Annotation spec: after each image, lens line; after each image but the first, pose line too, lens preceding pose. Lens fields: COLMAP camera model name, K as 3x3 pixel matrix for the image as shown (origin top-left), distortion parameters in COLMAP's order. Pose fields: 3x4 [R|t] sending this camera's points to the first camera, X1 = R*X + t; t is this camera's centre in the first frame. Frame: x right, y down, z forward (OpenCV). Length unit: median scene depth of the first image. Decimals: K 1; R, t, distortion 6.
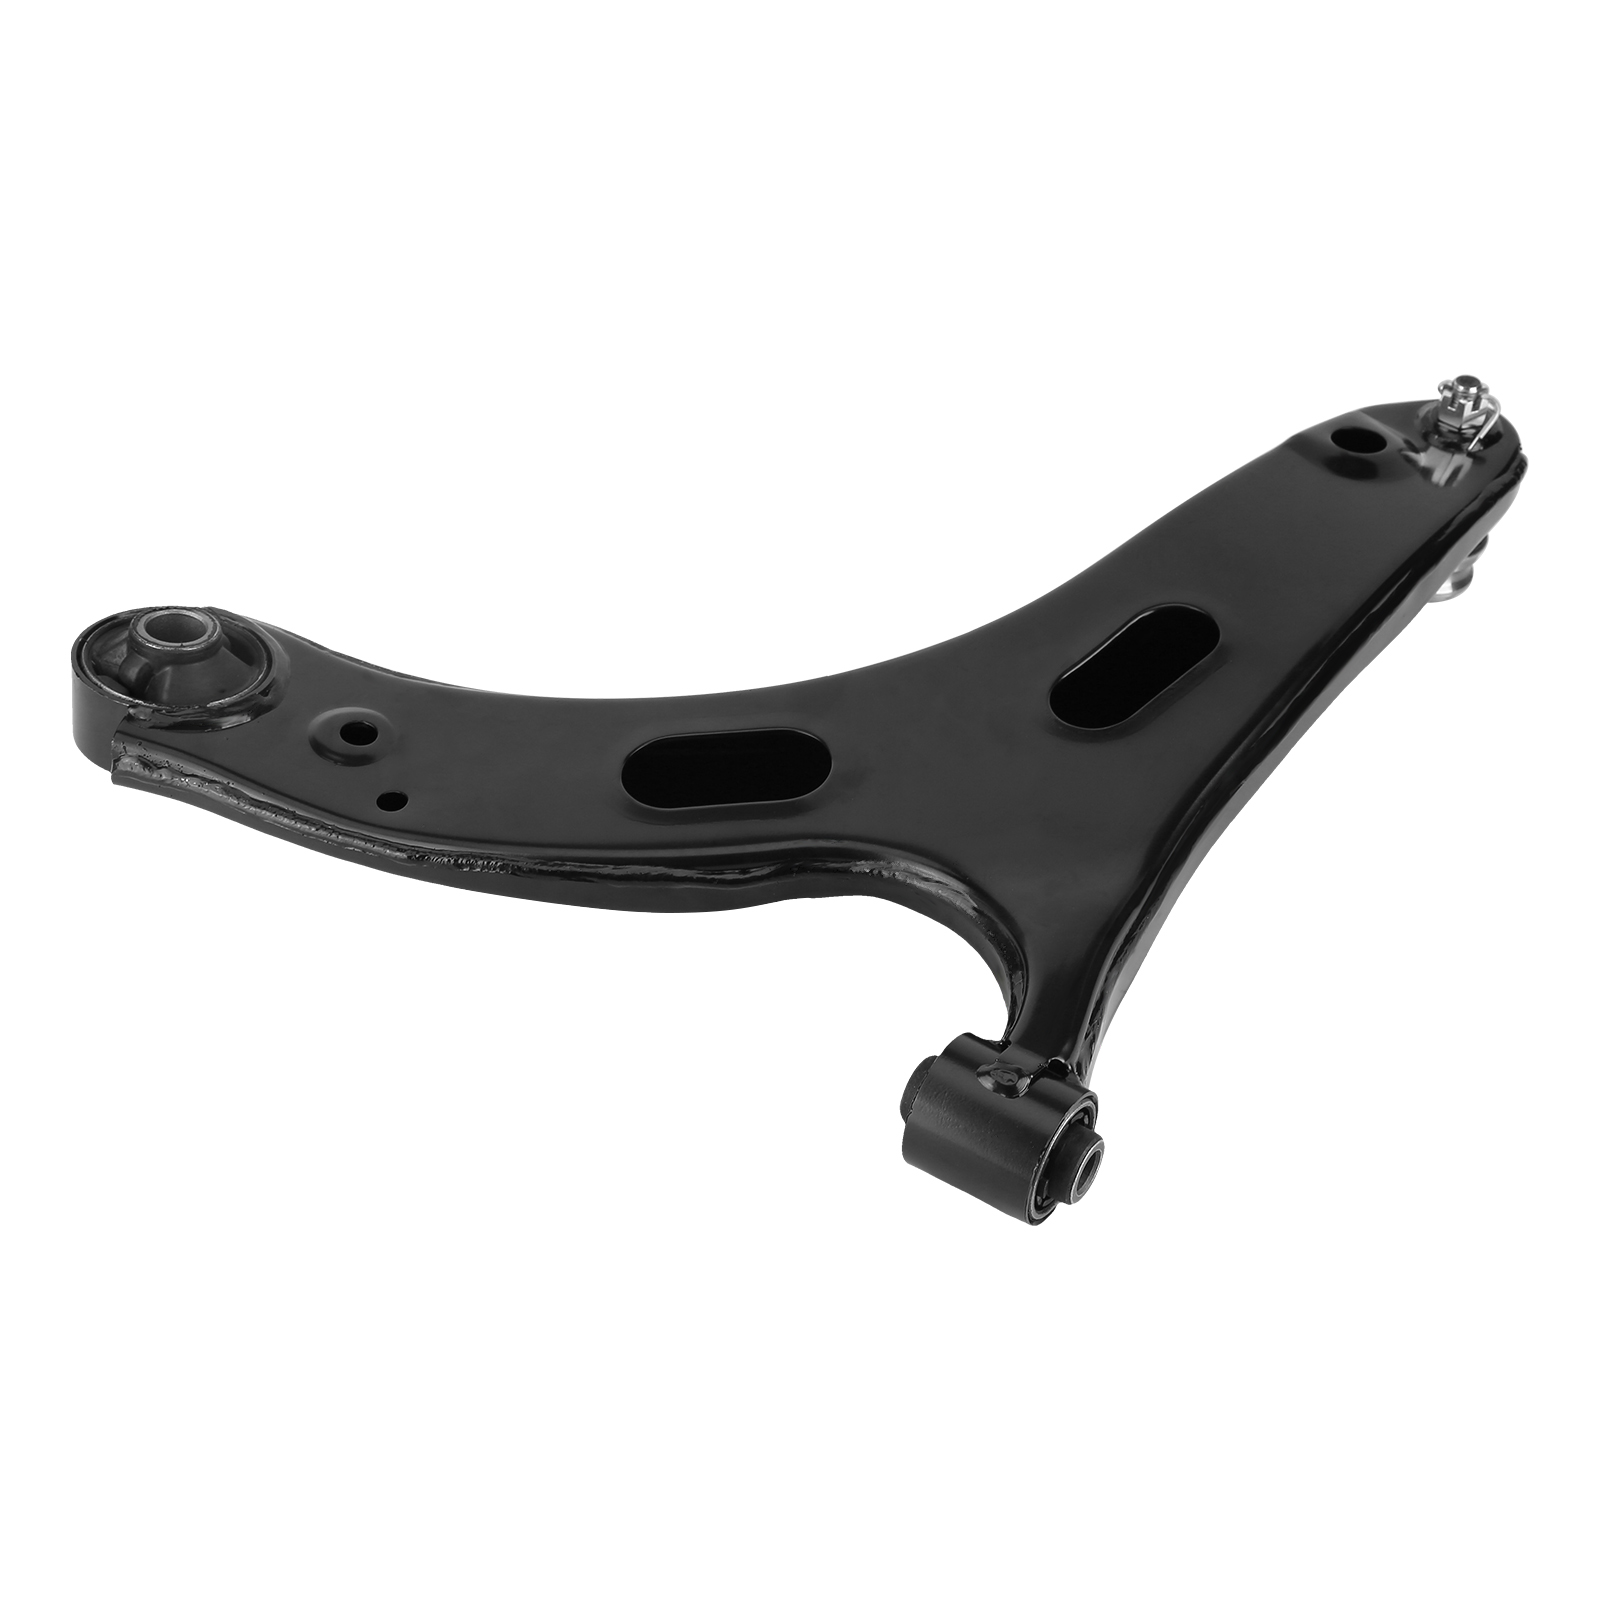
lens RADIAL K [[2436.1, 0, 799.7], [0, 2436.1, 800.8], [0, 0, 1]] dist [0.012256, 0.000000]
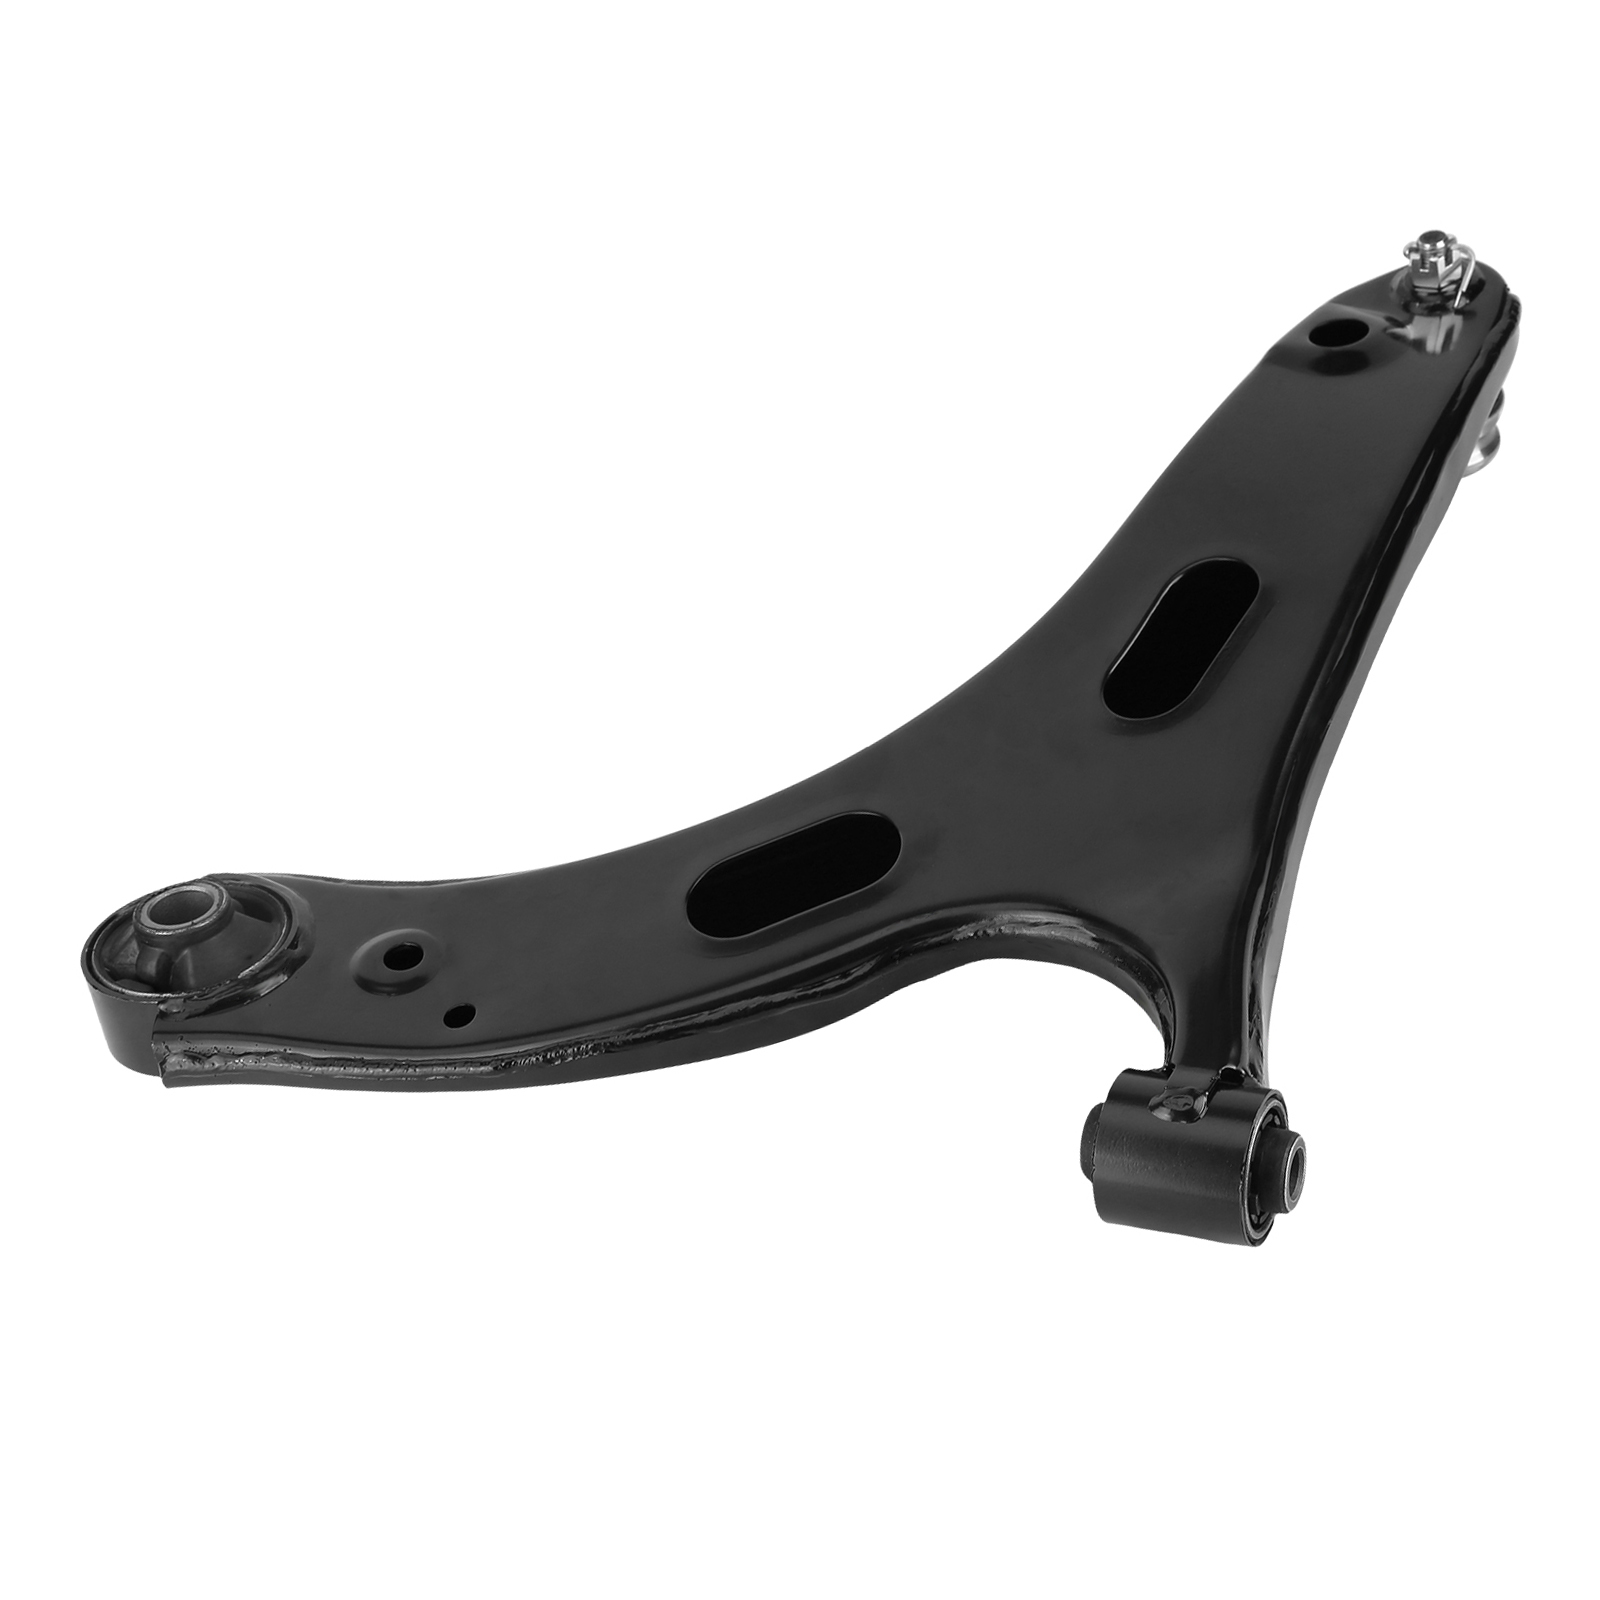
lens RADIAL K [[1703.4, 0, 801.5], [0, 1703.4, 801.6], [0, 0, 1]] dist [-0.000925, 0.000000]
pose [[0.953937, -0.299082, -0.023549, -0.003532], [0.297737, 0.953435, -0.048117, -0.007607], [0.036844, 0.038889, 0.998564, 0.351416]]
